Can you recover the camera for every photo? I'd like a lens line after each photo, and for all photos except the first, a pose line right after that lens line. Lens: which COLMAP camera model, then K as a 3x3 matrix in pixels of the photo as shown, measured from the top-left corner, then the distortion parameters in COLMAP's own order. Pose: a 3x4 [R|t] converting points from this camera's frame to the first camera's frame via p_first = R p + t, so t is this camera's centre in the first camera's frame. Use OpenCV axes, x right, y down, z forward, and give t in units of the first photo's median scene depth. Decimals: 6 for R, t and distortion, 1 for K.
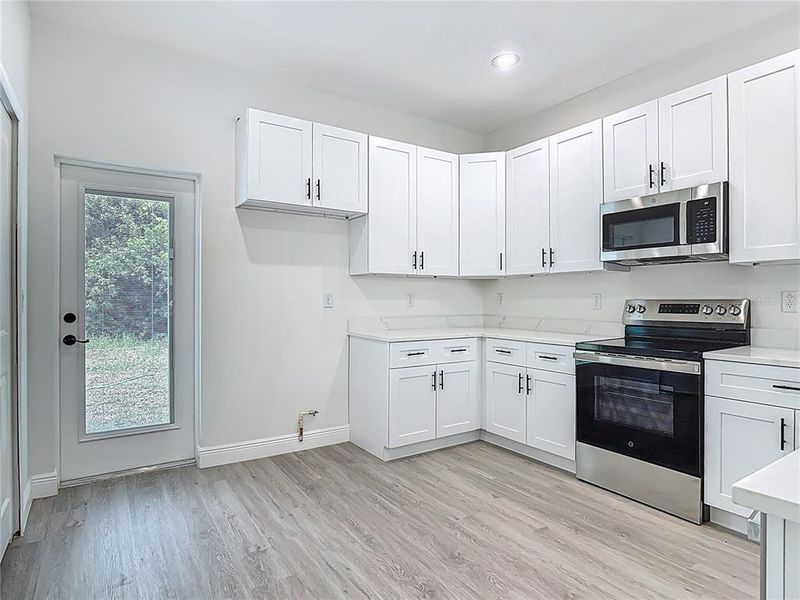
lens RADIAL K [[460.5, 0, 401.6], [0, 460.5, 297.6], [0, 0, 1]] dist [0.003459, -0.020706]
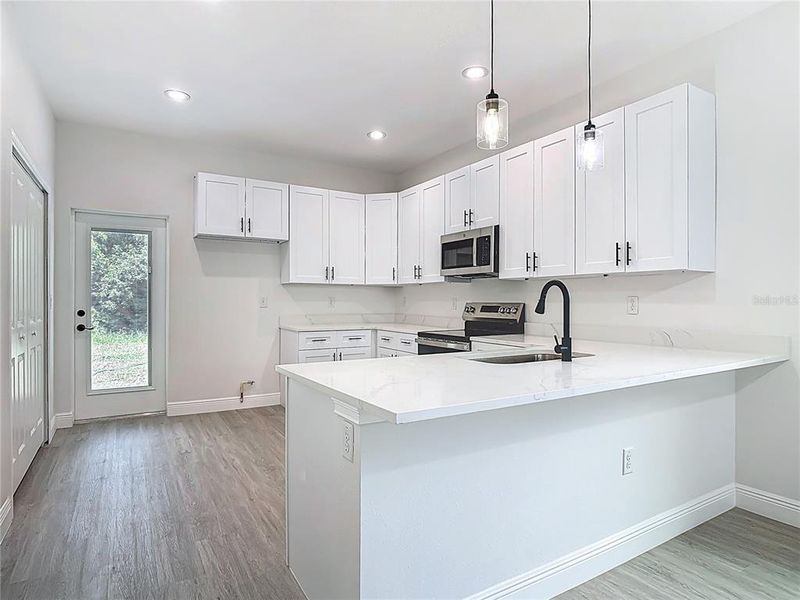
lens RADIAL K [[462.7, 0, 400.0], [0, 462.7, 300.0], [0, 0, 1]] dist [0.001172, -0.020929]
pose [[0.998951, 0.003441, -0.045672, 0.362799], [-0.003325, 0.999991, 0.002615, -0.006868], [0.045680, -0.002461, 0.998953, -0.431022]]
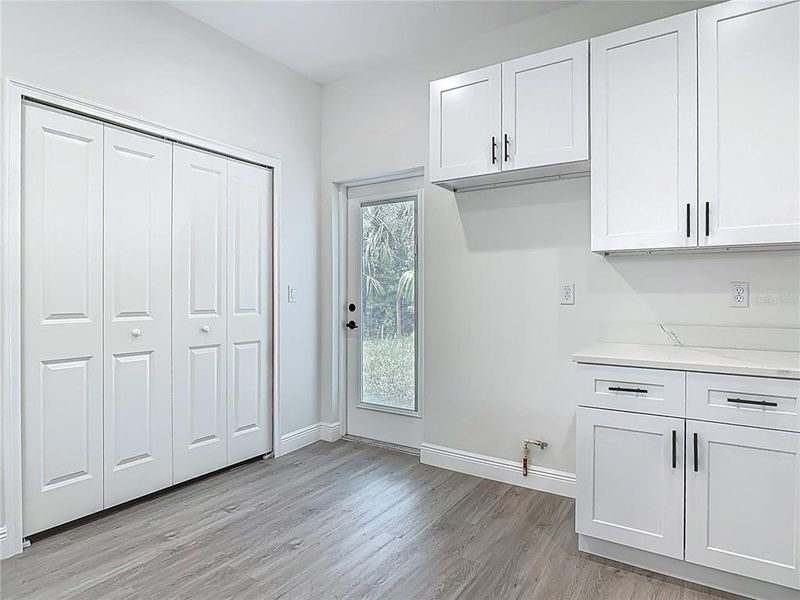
lens RADIAL K [[472.6, 0, 401.5], [0, 472.6, 295.6], [0, 0, 1]] dist [-0.000169, -0.000644]
pose [[0.391954, 0.000331, -0.919985, 0.478024], [-0.000912, 1.000000, -0.000029, 0.009673], [0.919984, 0.000850, 0.391954, 0.547270]]
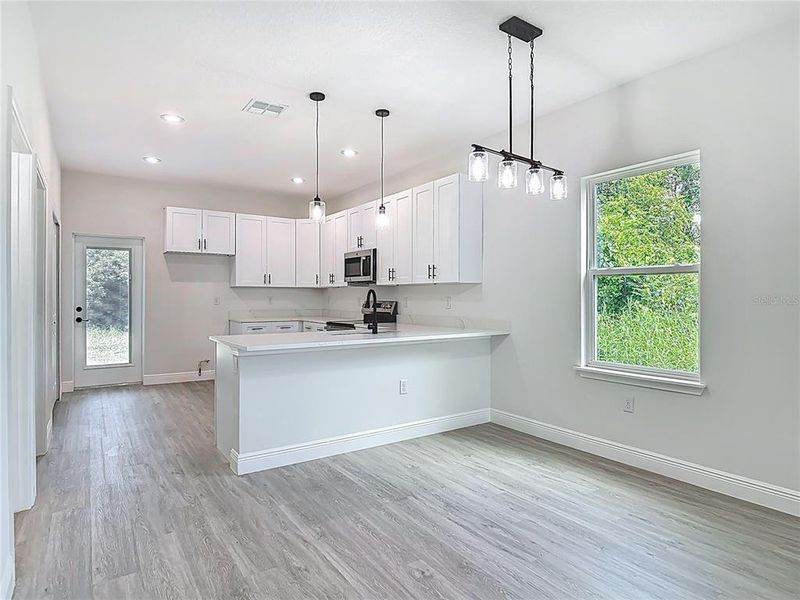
lens RADIAL K [[462.4, 0, 399.6], [0, 462.4, 294.9], [0, 0, 1]] dist [-0.001867, -0.022128]
pose [[0.999942, 0.002148, 0.010539, 0.637410], [-0.002133, 0.999997, -0.001466, -0.019019], [-0.010542, 0.001443, 0.999943, -0.990441]]
